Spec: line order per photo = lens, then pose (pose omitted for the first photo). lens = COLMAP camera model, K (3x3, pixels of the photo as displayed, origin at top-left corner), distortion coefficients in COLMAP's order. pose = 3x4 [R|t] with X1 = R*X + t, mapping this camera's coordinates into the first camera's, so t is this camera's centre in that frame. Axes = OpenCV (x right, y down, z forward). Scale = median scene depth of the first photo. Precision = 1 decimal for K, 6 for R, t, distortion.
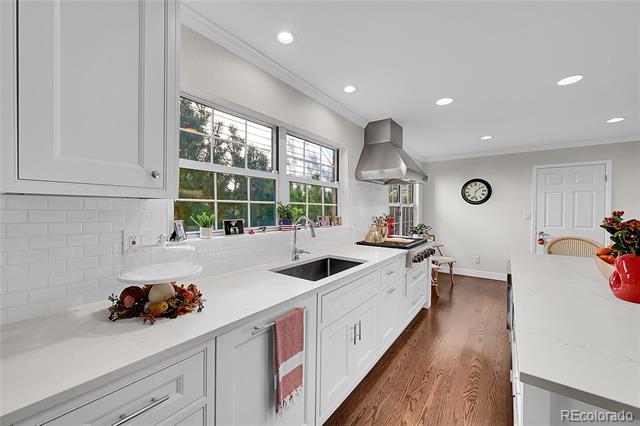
lens RADIAL K [[253.0, 0, 320.0], [0, 253.0, 213.0], [0, 0, 1]] dist [-0.001118, -0.000250]
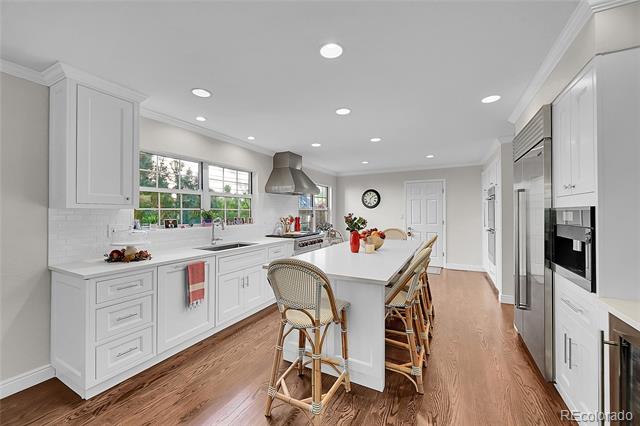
lens RADIAL K [[253.0, 0, 320.0], [0, 253.0, 213.0], [0, 0, 1]] dist [-0.001118, -0.000250]
pose [[0.987979, -0.007374, 0.154411, 0.329194], [0.009076, 0.999906, -0.010320, 0.006435], [-0.154320, 0.011597, 0.987953, -0.713347]]
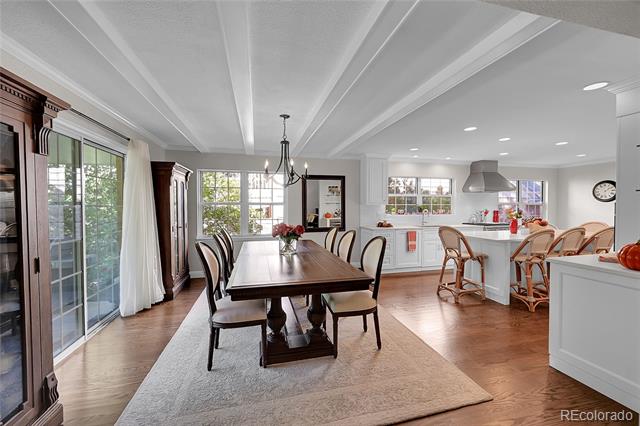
lens RADIAL K [[253.0, 0, 320.0], [0, 253.0, 213.0], [0, 0, 1]] dist [-0.001118, -0.000250]
pose [[0.769797, 0.007900, -0.638240, 0.810141], [-0.003077, 0.999958, 0.008666, 0.031054], [0.638282, -0.004707, 0.769788, -1.893473]]
